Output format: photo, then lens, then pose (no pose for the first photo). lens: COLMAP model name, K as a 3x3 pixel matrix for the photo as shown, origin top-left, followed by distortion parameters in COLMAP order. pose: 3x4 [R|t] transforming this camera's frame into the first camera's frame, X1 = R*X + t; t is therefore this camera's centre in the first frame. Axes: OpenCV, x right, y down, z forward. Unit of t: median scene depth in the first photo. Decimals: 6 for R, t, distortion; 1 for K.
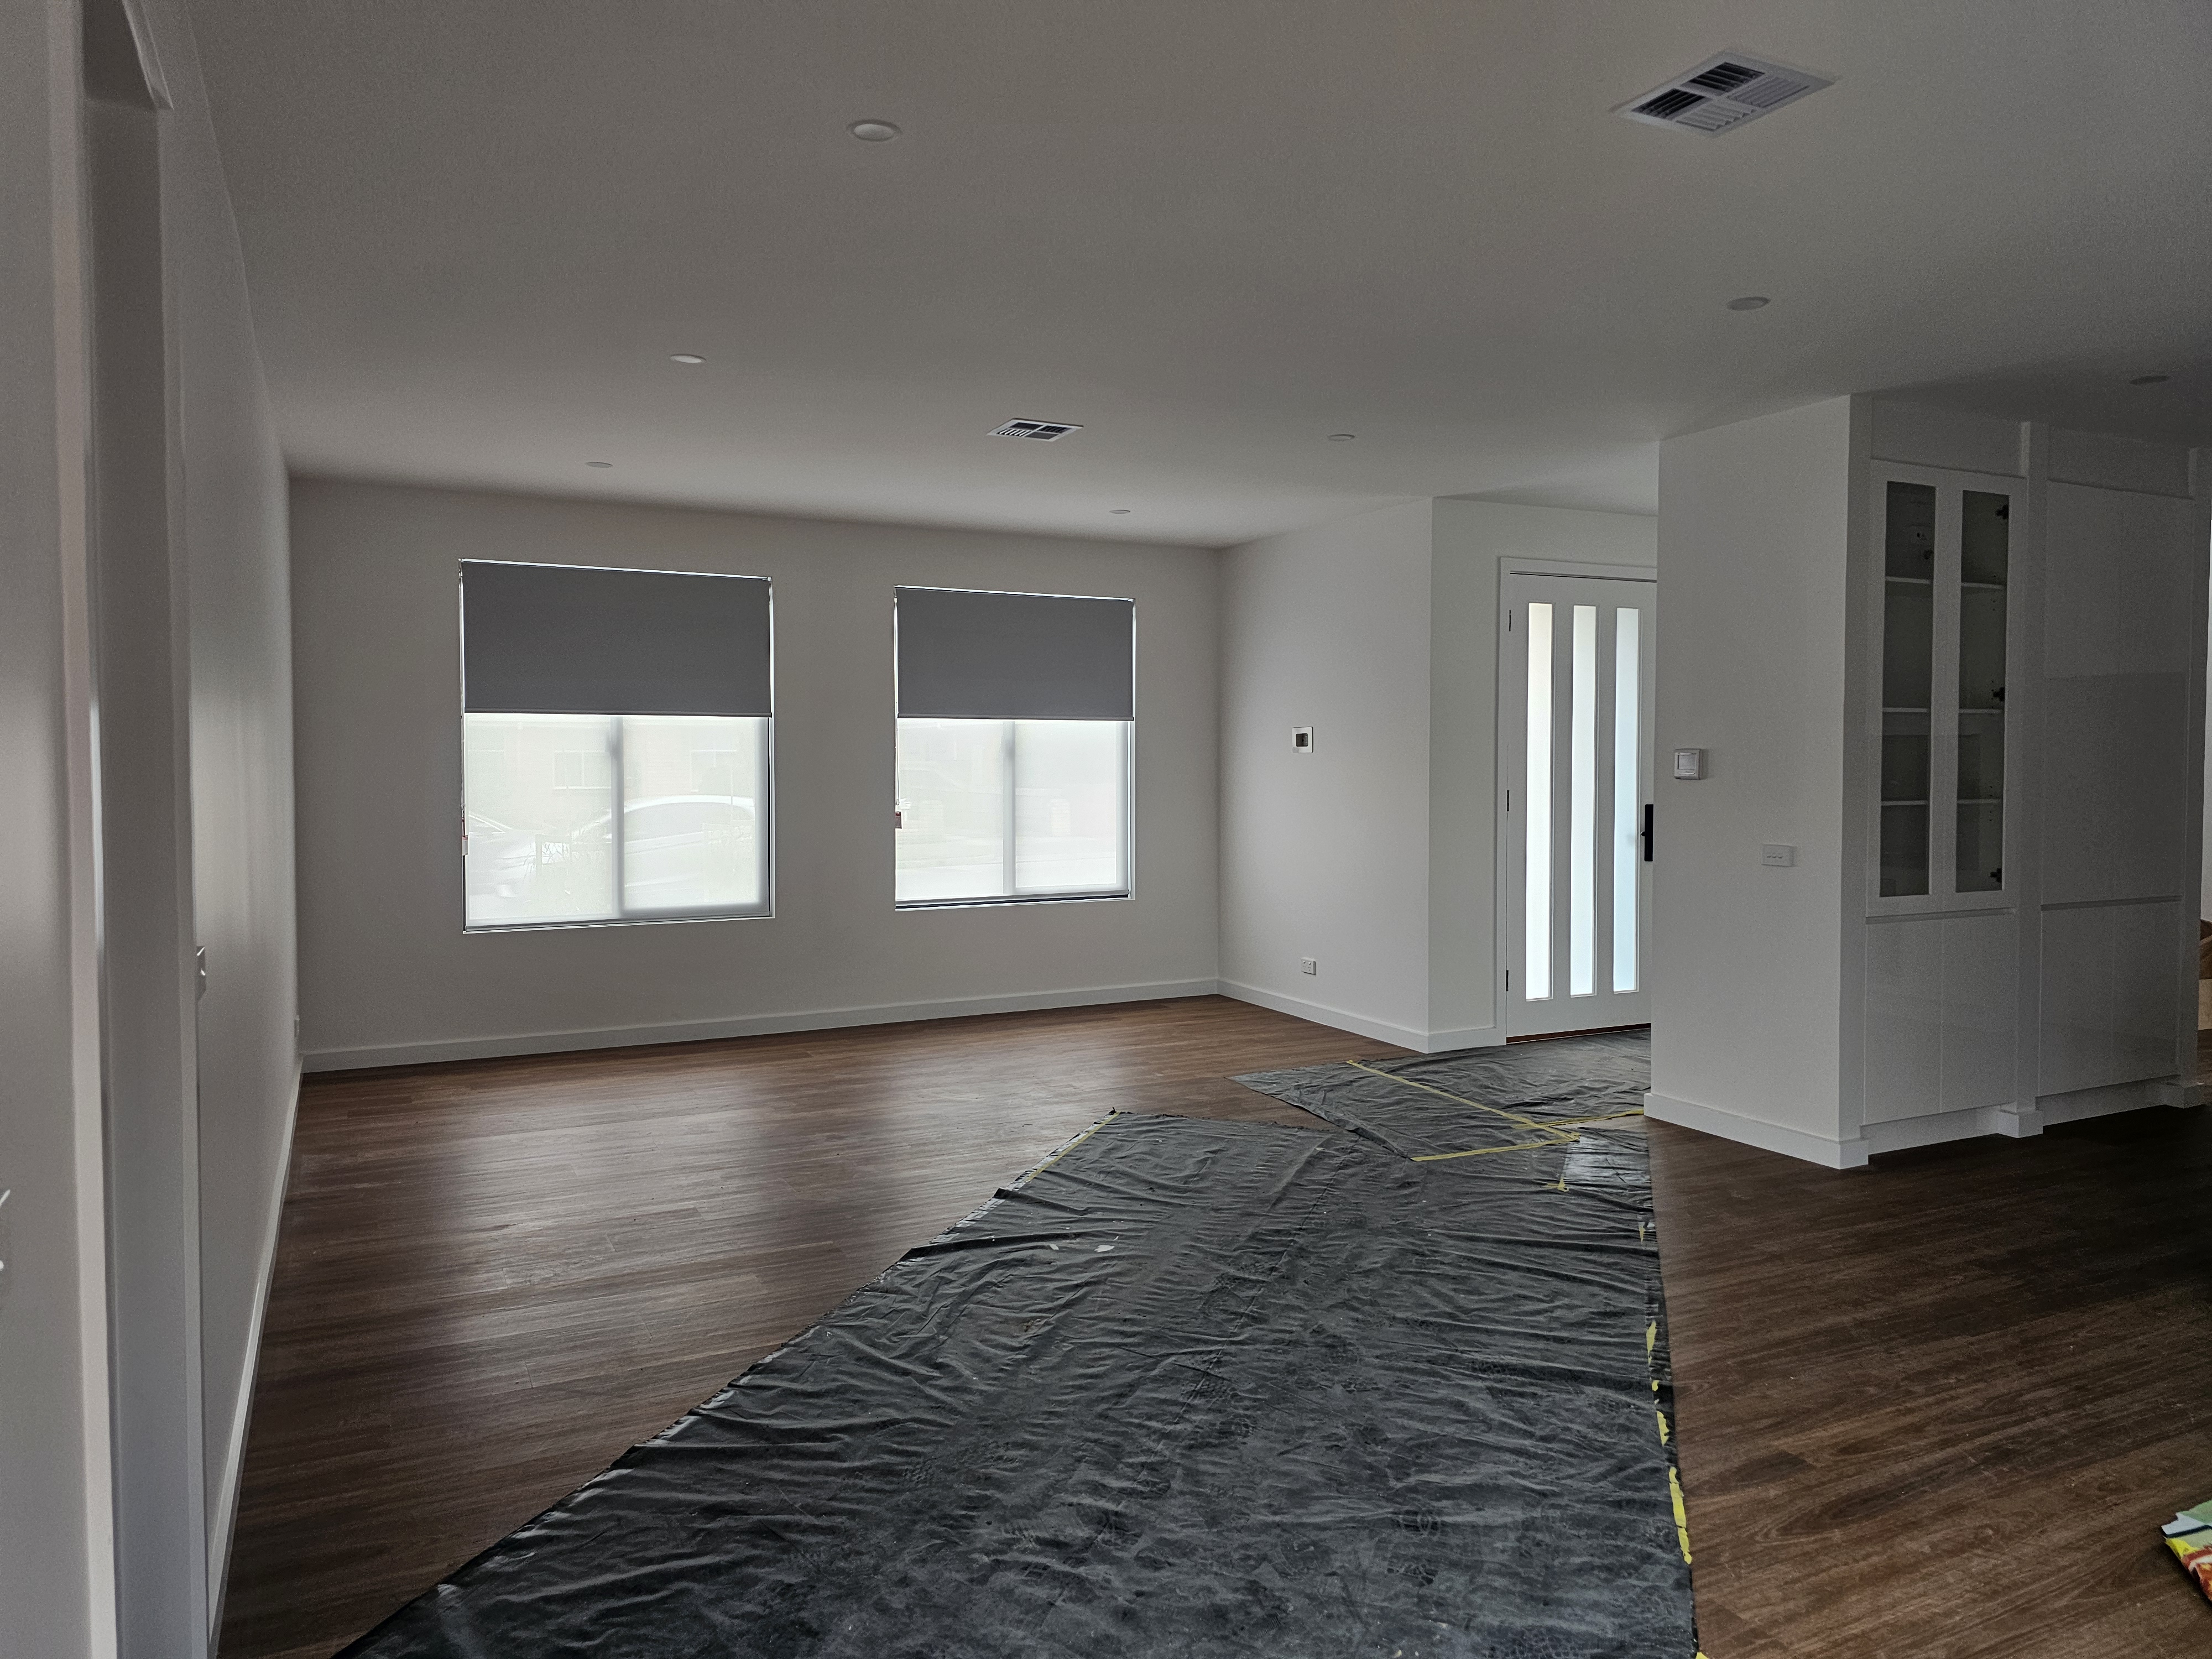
lens RADIAL K [[1486.2, 0, 1097.3], [0, 1486.2, 828.7], [0, 0, 1]] dist [0.065520, -0.058245]
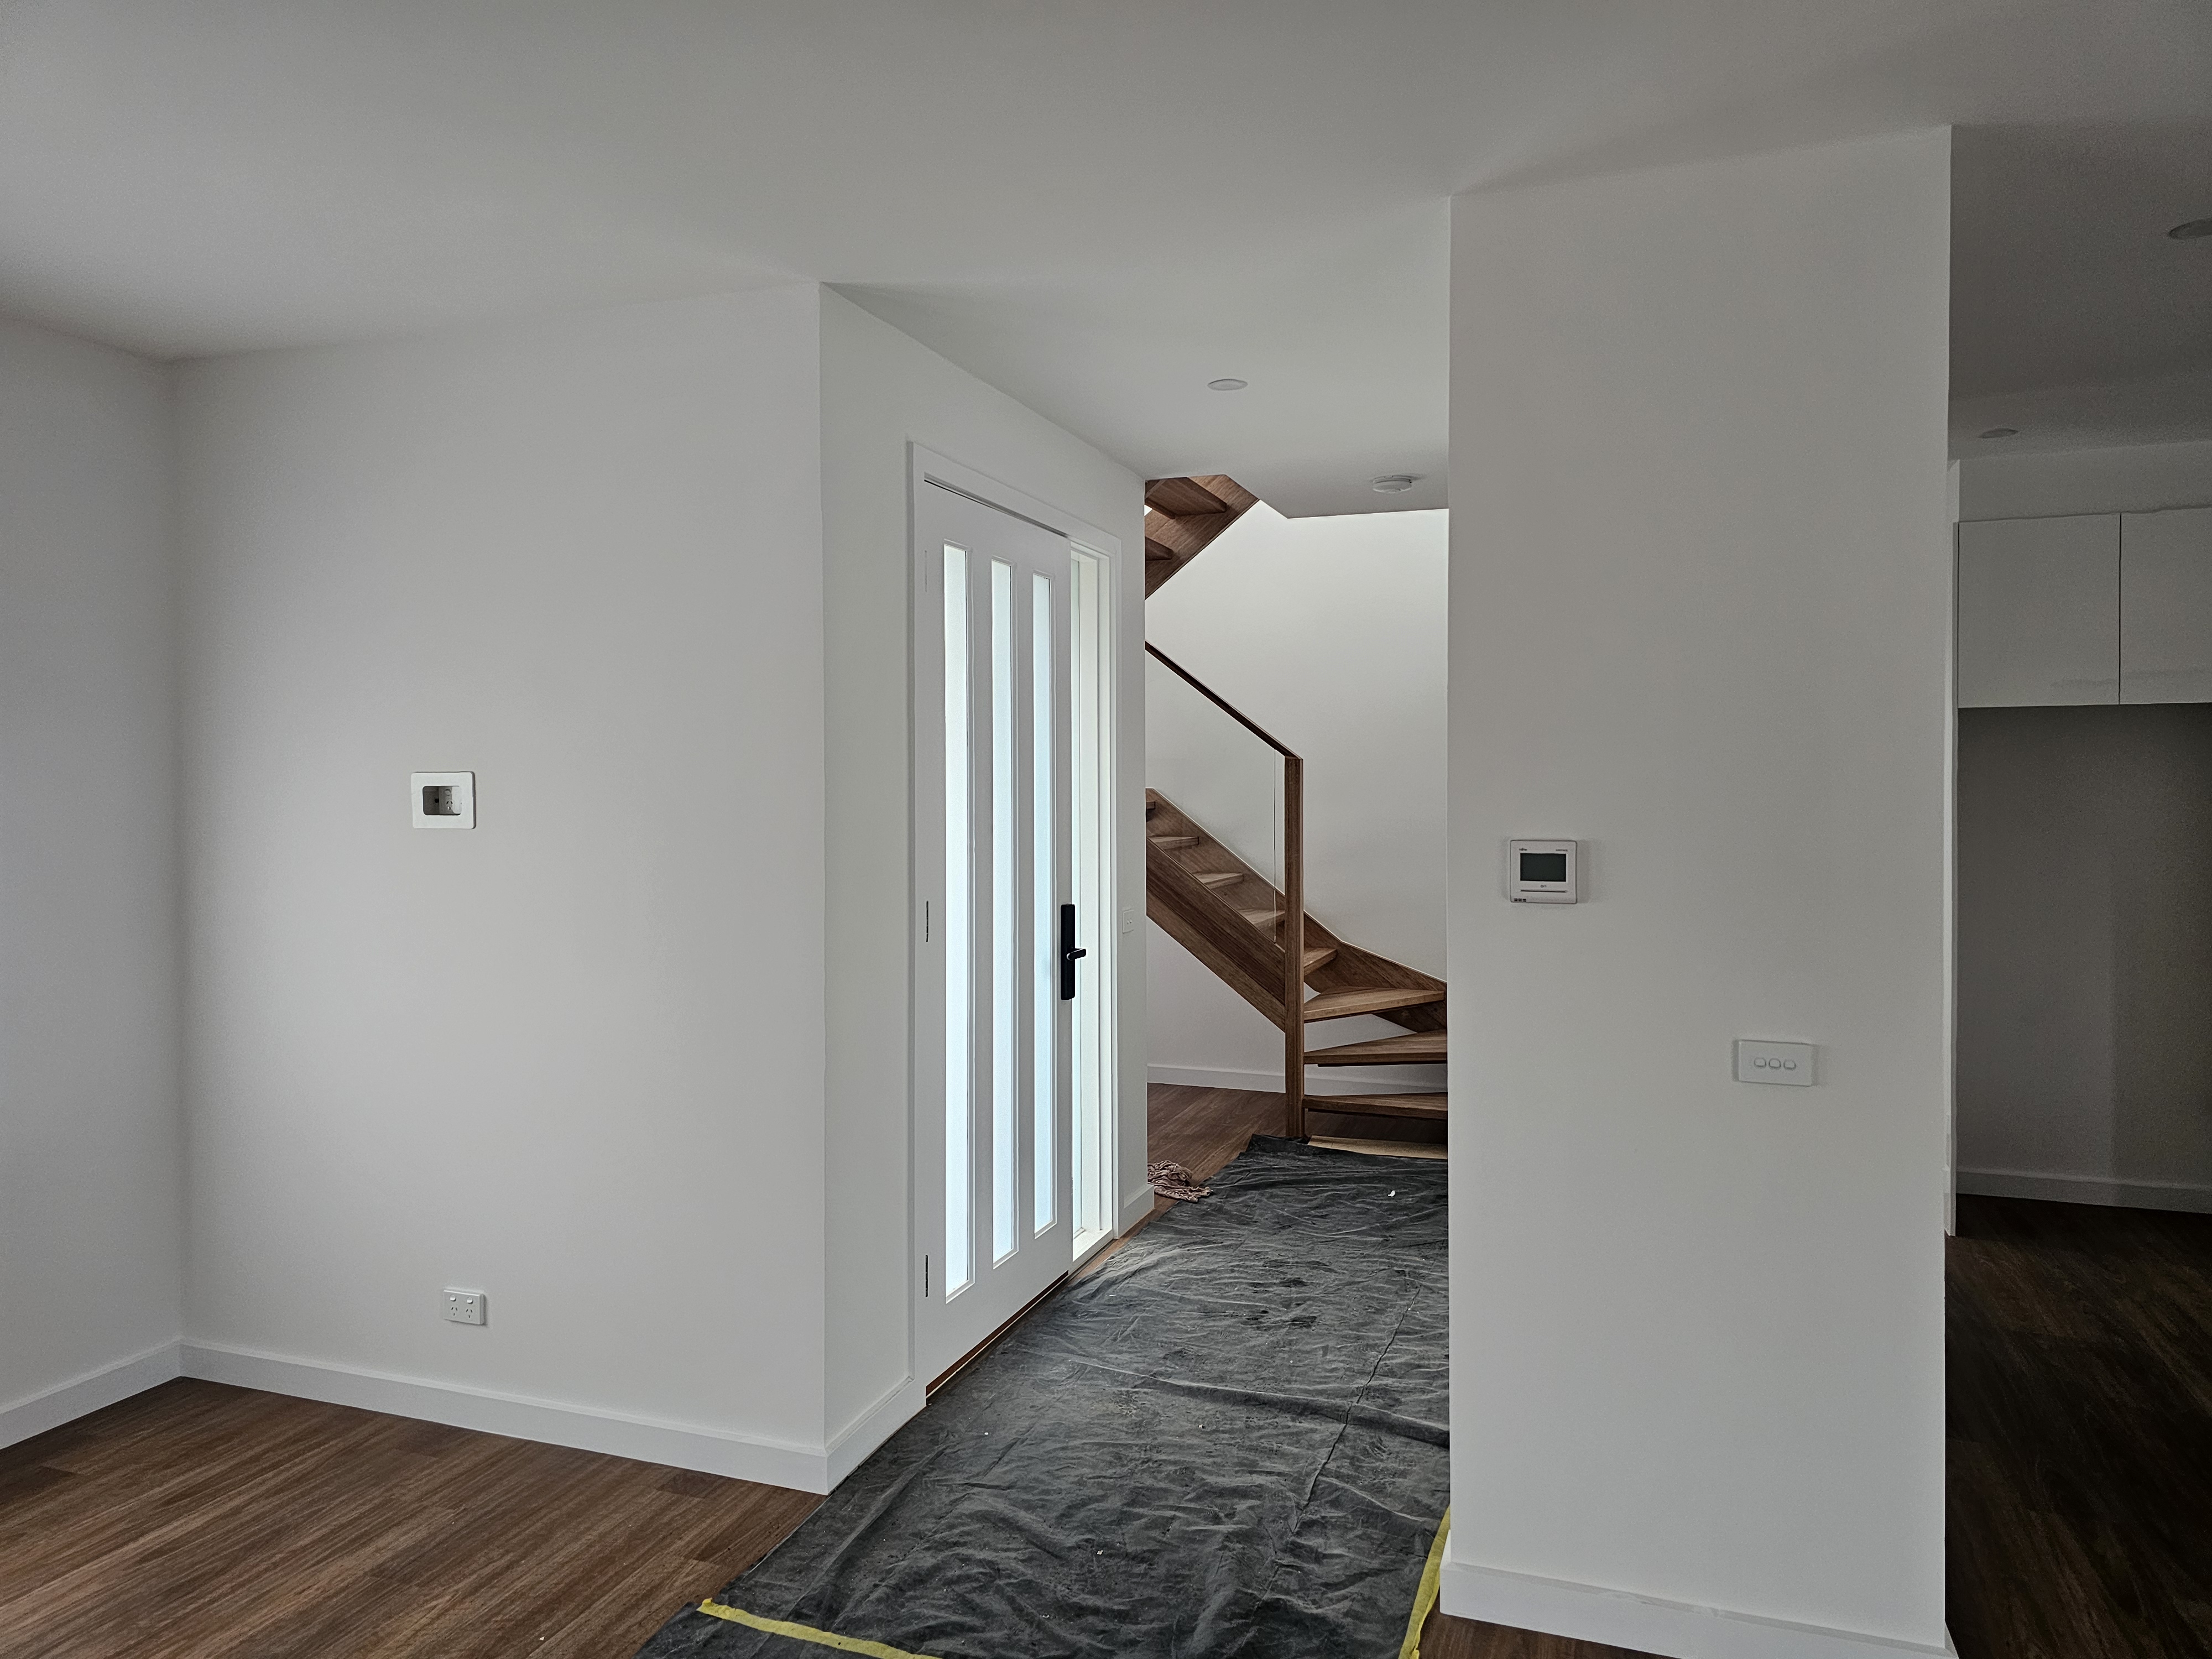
lens RADIAL K [[1486.2, 0, 1101.9], [0, 1486.2, 810.1], [0, 0, 1]] dist [0.065520, -0.058245]
pose [[0.733451, -0.009465, 0.679677, -0.025853], [0.032126, 0.999268, -0.020753, -0.044197], [-0.678983, 0.037056, 0.733218, 0.572055]]
